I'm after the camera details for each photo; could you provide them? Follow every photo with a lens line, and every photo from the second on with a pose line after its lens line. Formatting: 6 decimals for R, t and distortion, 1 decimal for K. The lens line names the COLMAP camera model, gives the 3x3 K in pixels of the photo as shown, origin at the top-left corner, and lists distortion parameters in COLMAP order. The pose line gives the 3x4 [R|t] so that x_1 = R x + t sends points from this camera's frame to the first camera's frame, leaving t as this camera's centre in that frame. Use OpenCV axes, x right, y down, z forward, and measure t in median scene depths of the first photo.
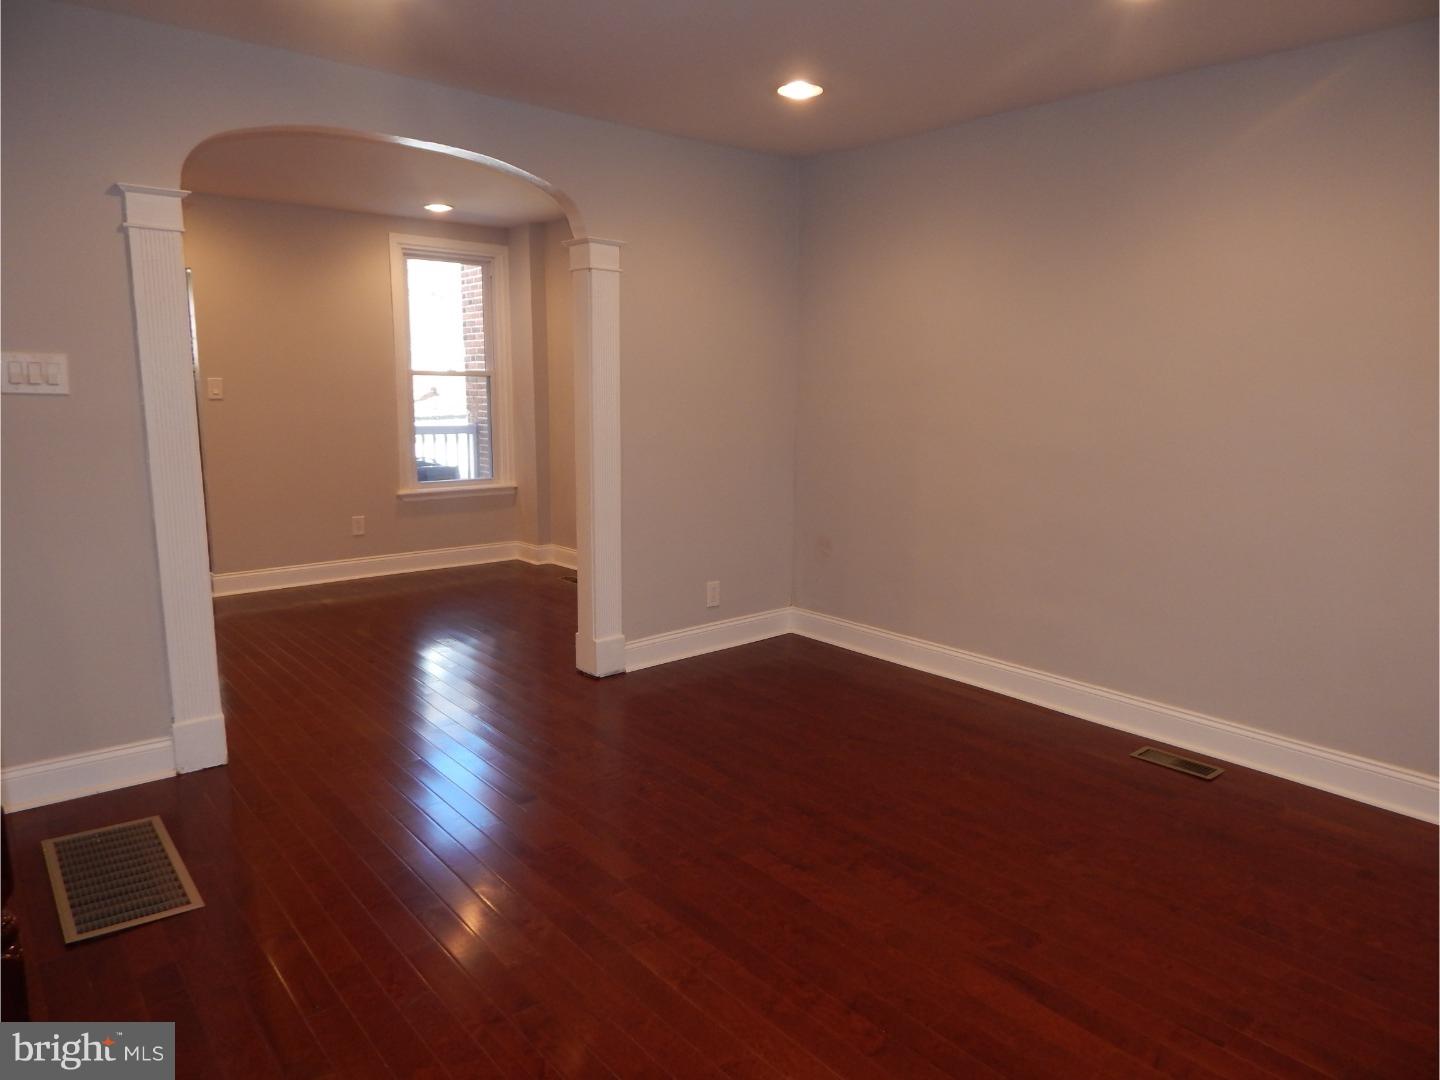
lens RADIAL K [[944.2, 0, 724.6], [0, 944.2, 549.2], [0, 0, 1]] dist [0.008160, -0.013540]
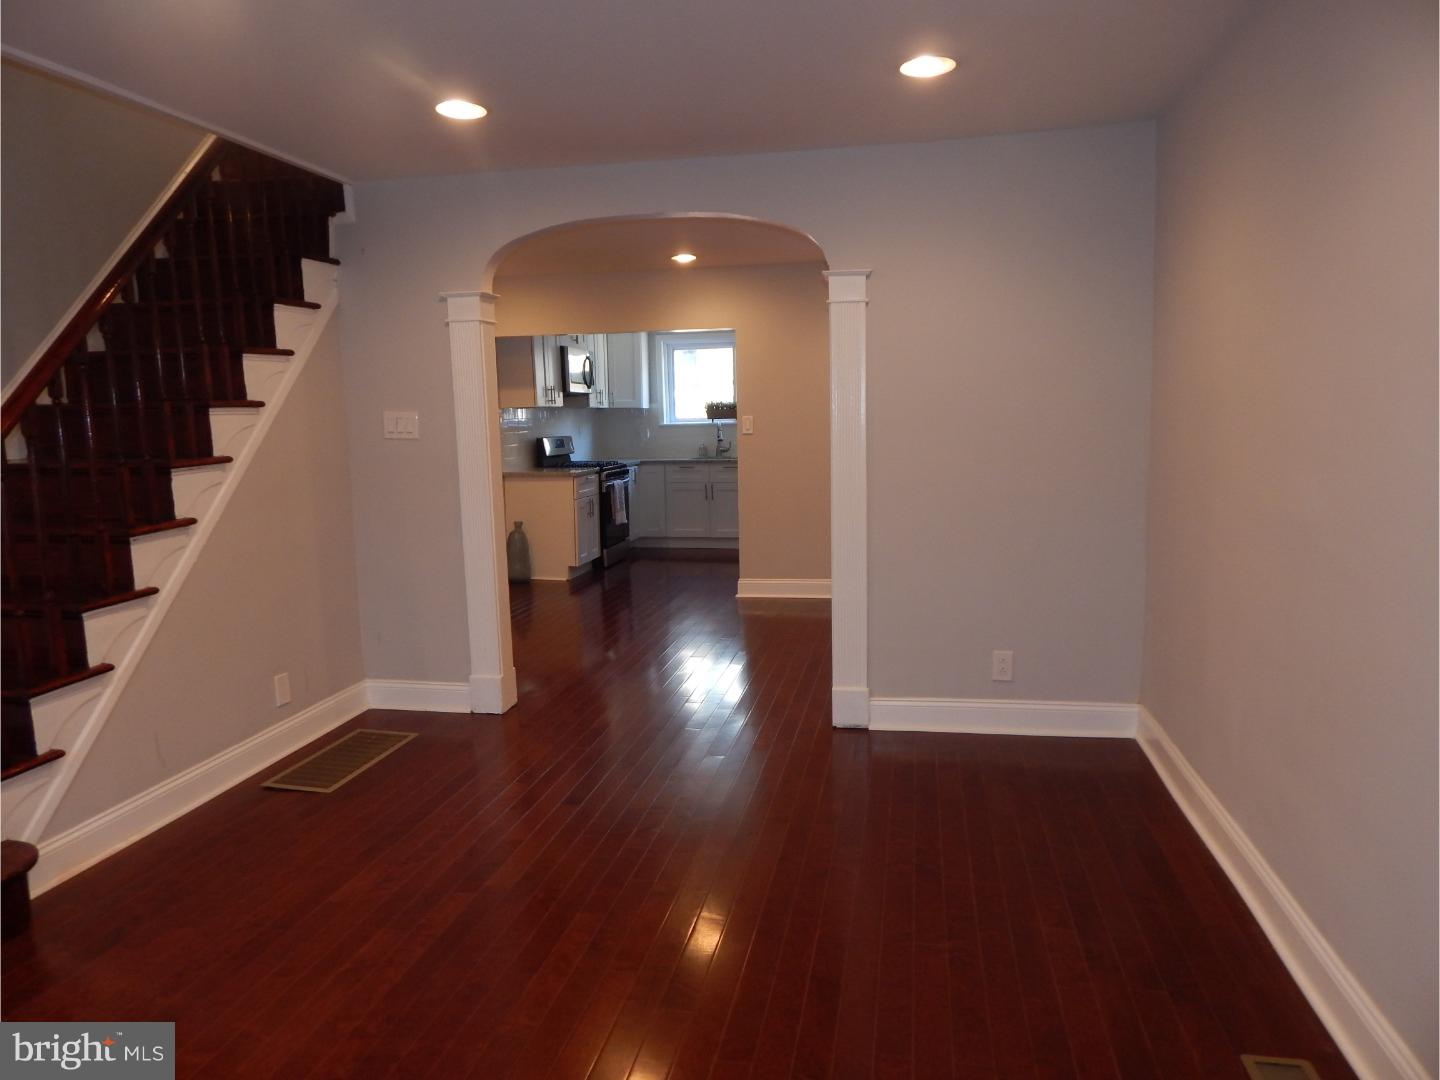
lens RADIAL K [[944.2, 0, 715.5], [0, 944.2, 543.1], [0, 0, 1]] dist [0.008160, -0.013540]
pose [[0.621668, 0.085348, -0.778617, 0.510832], [-0.108260, 0.993868, 0.022505, -0.056092], [0.775764, 0.070303, 0.627095, 0.290940]]
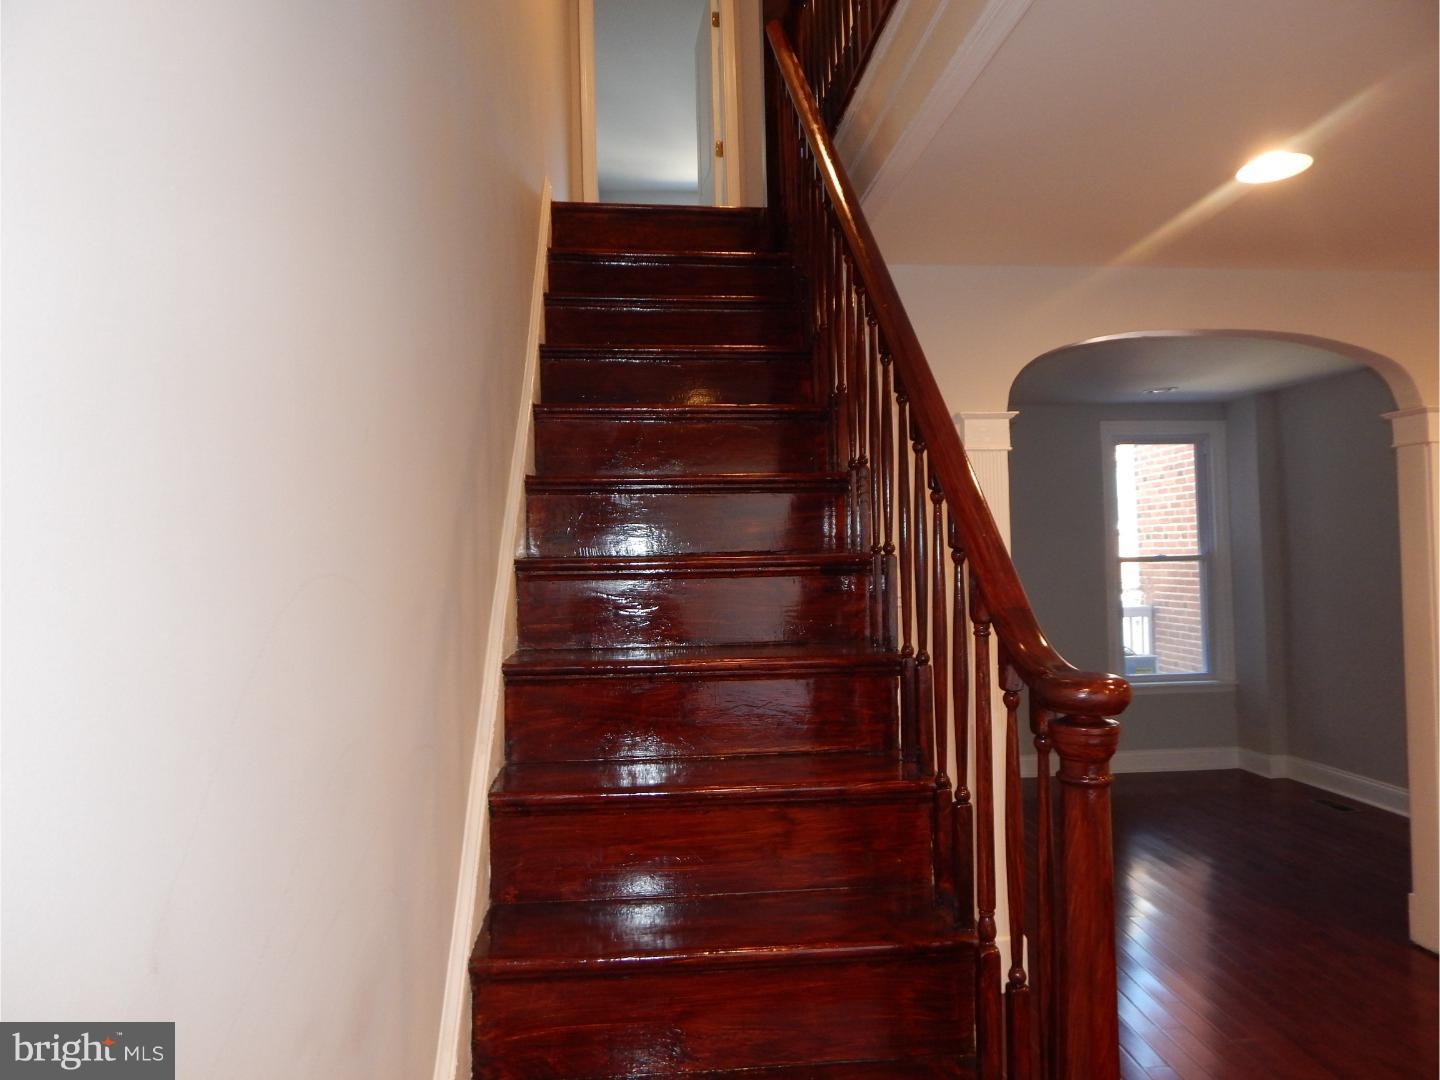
lens RADIAL K [[944.2, 0, 715.0], [0, 944.2, 540.0], [0, 0, 1]] dist [0.008160, -0.013540]
pose [[0.822434, -0.035684, -0.567741, -0.161620], [-0.069721, 0.984183, -0.162856, -0.028843], [0.564572, 0.173522, 0.806938, -0.007371]]
